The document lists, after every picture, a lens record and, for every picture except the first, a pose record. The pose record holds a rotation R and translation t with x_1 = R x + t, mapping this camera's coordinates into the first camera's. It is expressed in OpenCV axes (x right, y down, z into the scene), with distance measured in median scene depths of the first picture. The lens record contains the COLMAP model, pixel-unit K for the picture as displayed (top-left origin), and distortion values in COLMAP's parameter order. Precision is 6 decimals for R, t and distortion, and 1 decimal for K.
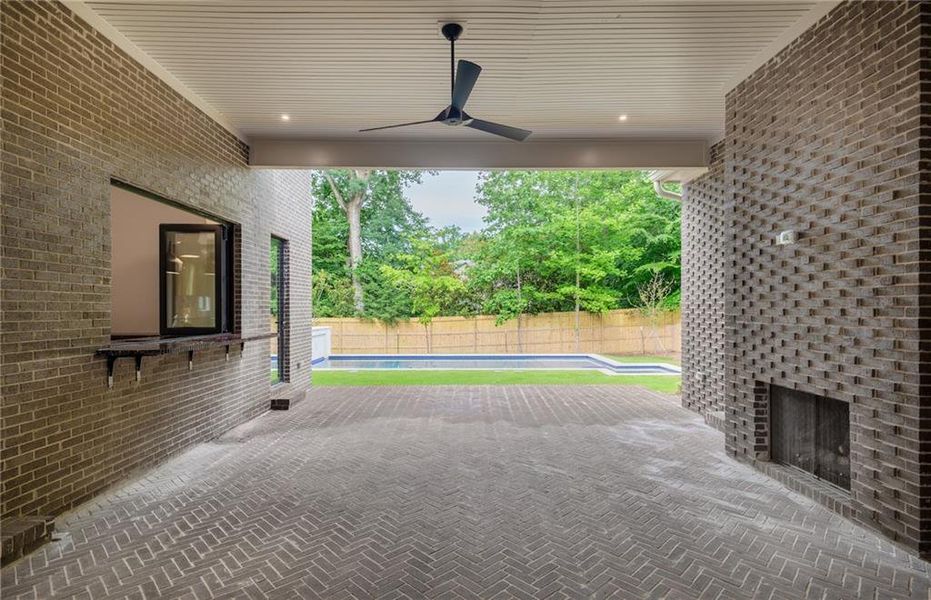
lens RADIAL K [[529.6, 0, 453.3], [0, 529.6, 306.4], [0, 0, 1]] dist [0.001154, 0.001203]
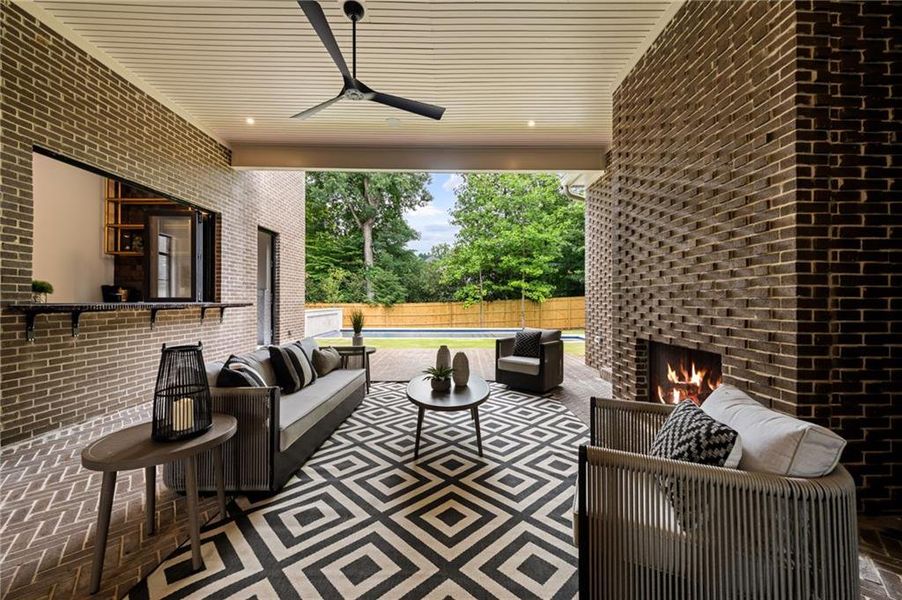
lens RADIAL K [[355.3, 0, 454.9], [0, 355.3, 298.2], [0, 0, 1]] dist [-0.000080, -0.000080]
pose [[0.999925, 0.003605, 0.011712, 0.173906], [-0.003512, 0.999962, -0.008006, 0.061530], [-0.011740, 0.007965, 0.999899, 0.247608]]
